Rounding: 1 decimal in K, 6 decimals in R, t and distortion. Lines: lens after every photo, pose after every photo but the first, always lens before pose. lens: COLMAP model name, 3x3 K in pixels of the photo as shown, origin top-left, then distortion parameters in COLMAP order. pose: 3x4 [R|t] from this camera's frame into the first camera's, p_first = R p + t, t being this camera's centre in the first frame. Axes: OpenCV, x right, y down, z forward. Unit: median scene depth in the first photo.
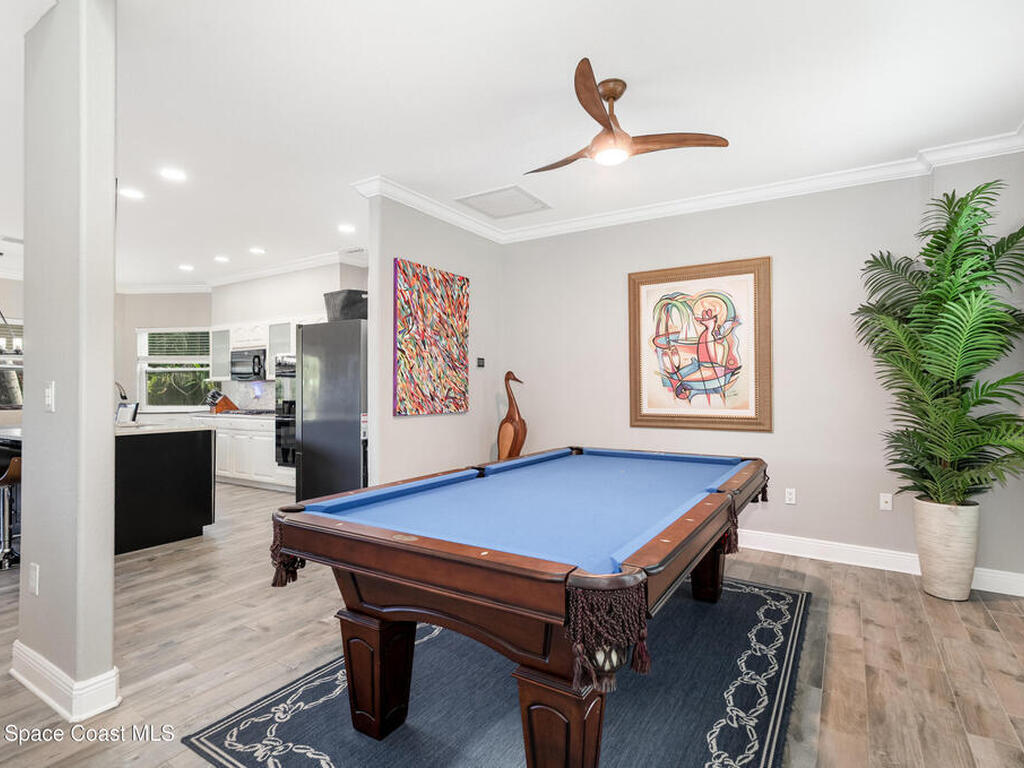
lens RADIAL K [[539.3, 0, 512.0], [0, 539.3, 384.0], [0, 0, 1]] dist [0.007731, 0.000561]
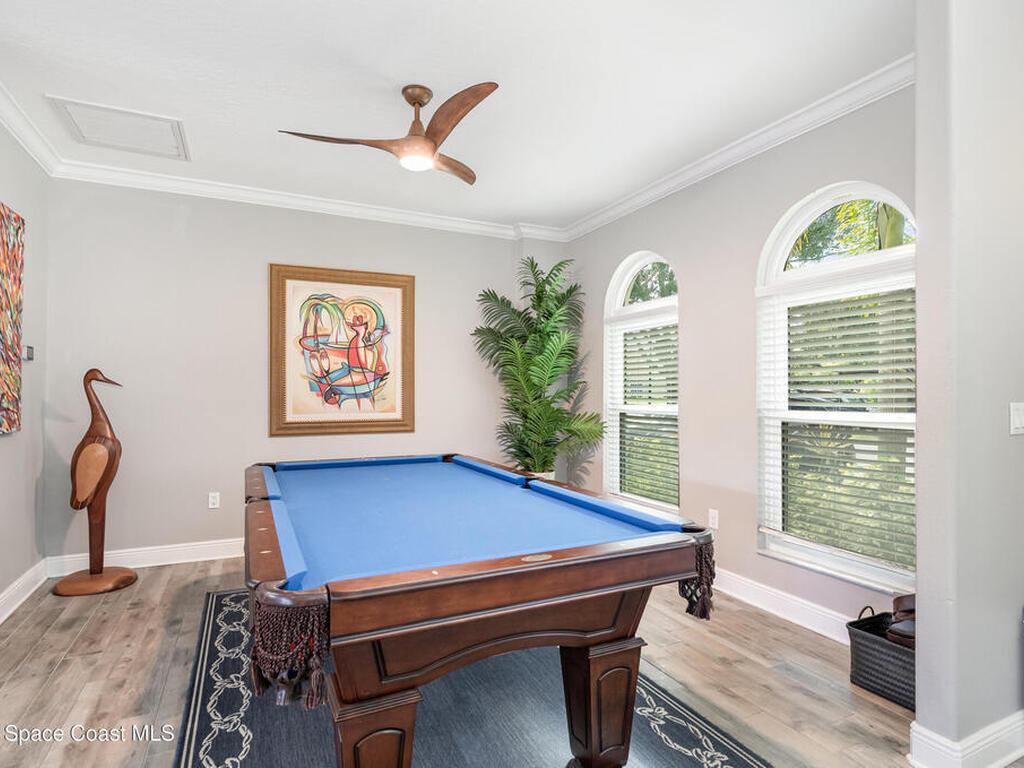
lens RADIAL K [[560.2, 0, 512.0], [0, 560.2, 384.0], [0, 0, 1]] dist [0.000853, 0.000284]
pose [[0.536969, 0.011323, 0.843526, -0.368287], [-0.006466, 0.999936, -0.009307, -0.001055], [-0.843577, -0.000457, 0.537007, 0.186934]]
